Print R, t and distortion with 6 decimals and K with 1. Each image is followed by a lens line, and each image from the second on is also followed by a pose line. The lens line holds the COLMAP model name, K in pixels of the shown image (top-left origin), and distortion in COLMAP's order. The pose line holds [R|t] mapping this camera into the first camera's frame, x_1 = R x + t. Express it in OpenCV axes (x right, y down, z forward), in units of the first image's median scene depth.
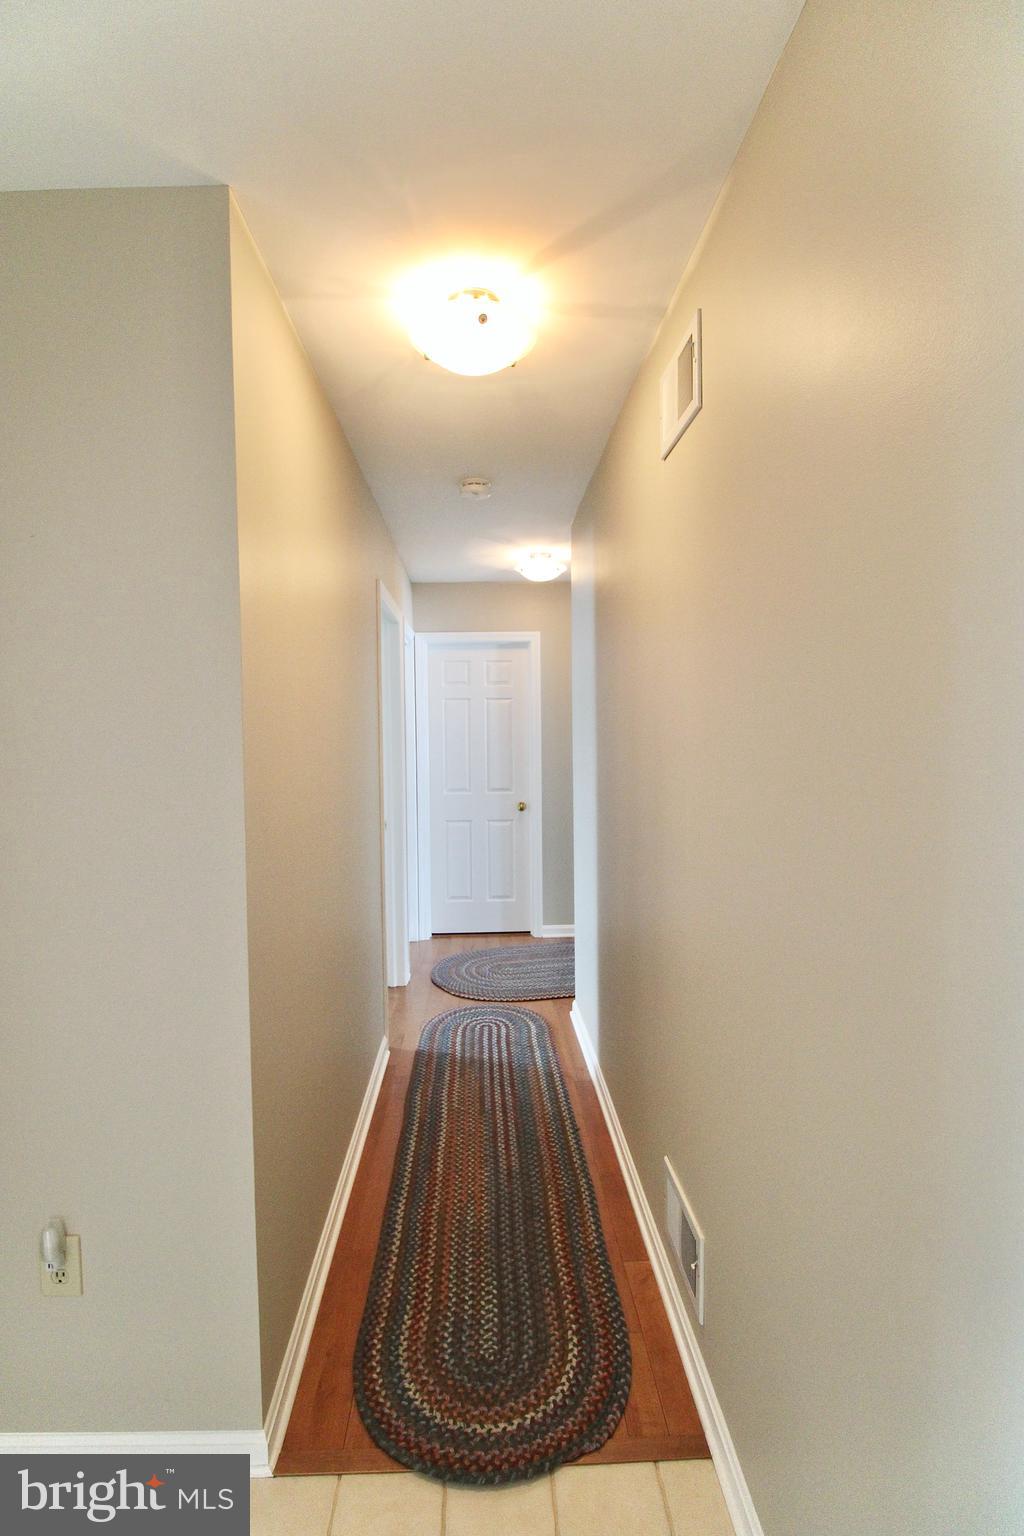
lens RADIAL K [[728.2, 0, 504.7], [0, 728.2, 760.9], [0, 0, 1]] dist [-0.008102, -0.007716]
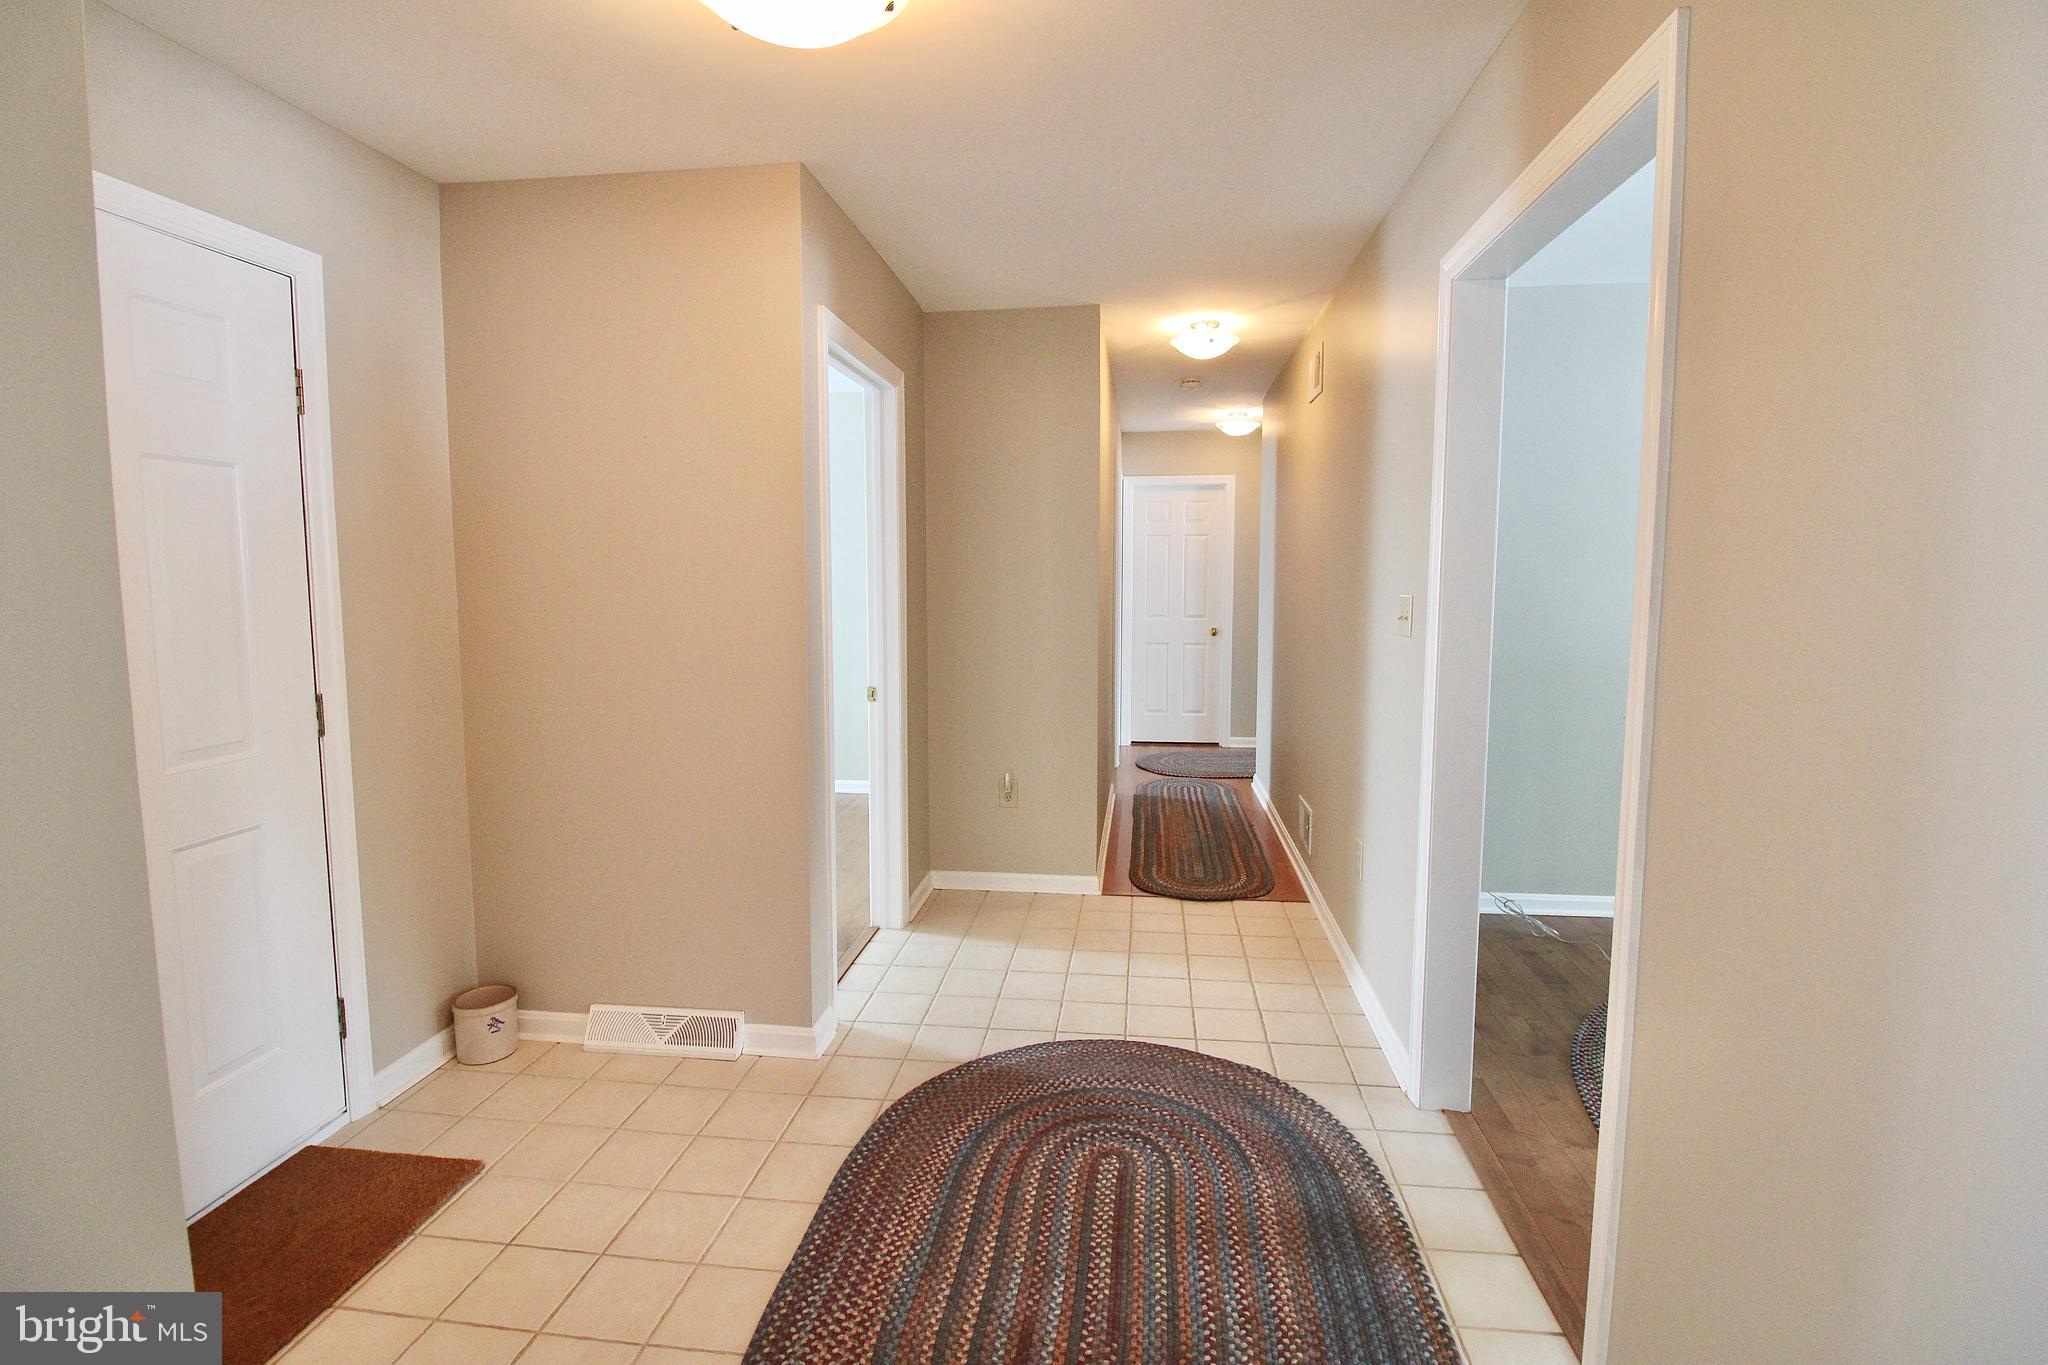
lens RADIAL K [[970.9, 0, 1036.8], [0, 970.9, 674.4], [0, 0, 1]] dist [-0.008102, -0.007716]
pose [[0.989283, 0.025431, -0.143779, -0.049941], [-0.016532, 0.997892, 0.062757, 0.064380], [0.145071, -0.059707, 0.987618, -0.863285]]
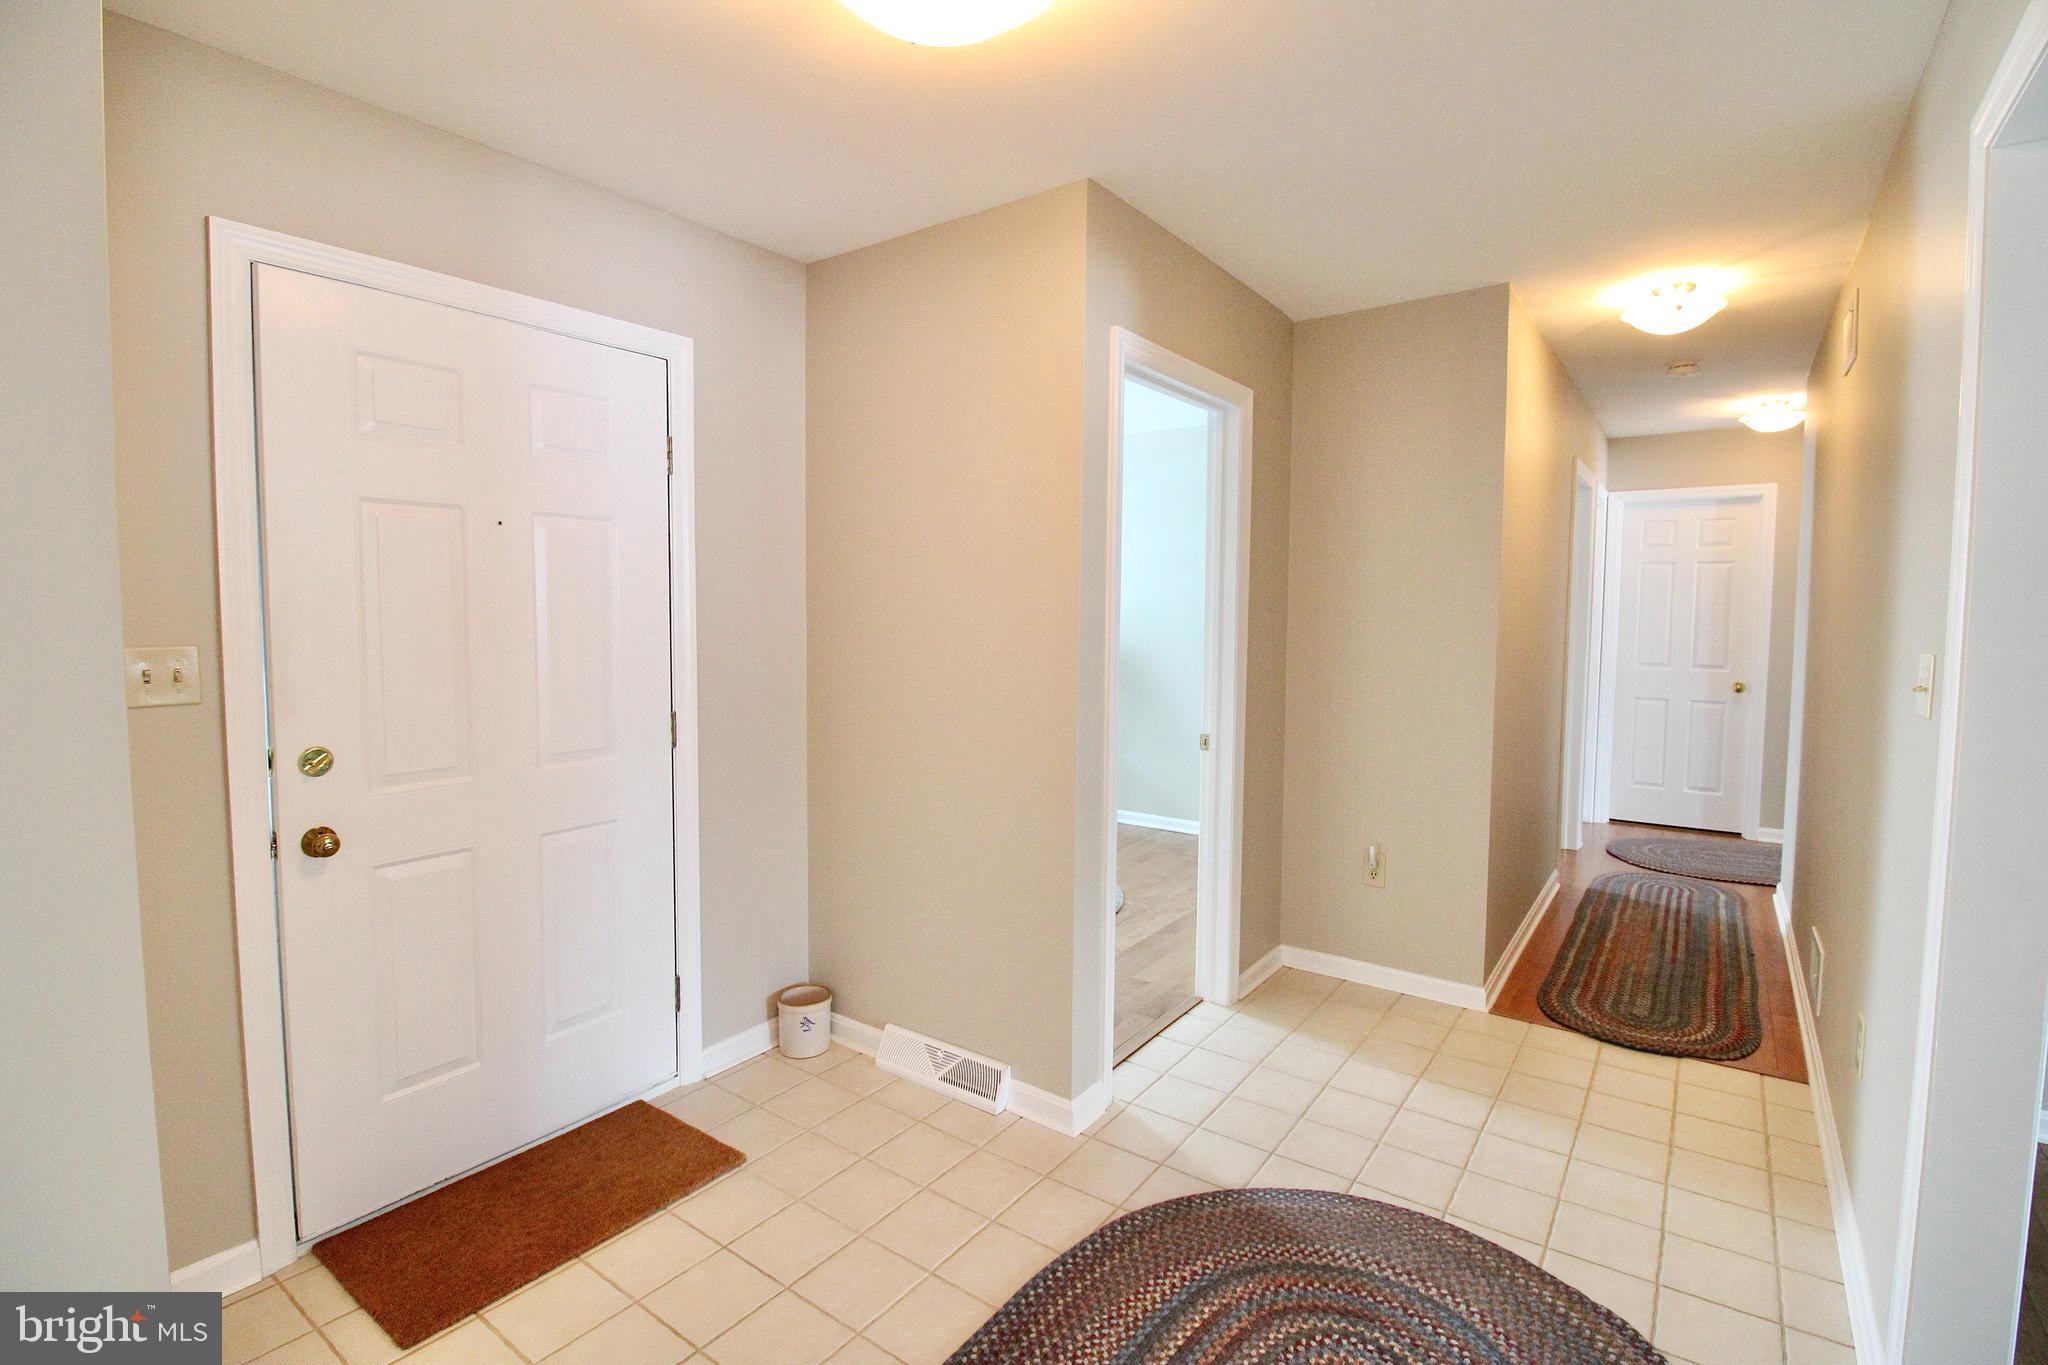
lens RADIAL K [[970.9, 0, 1013.2], [0, 970.9, 669.6], [0, 0, 1]] dist [-0.008102, -0.007716]
pose [[0.788641, 0.055404, -0.612353, 0.072050], [-0.039711, 0.998442, 0.039193, 0.050983], [0.613570, -0.006591, 0.789612, -0.709432]]
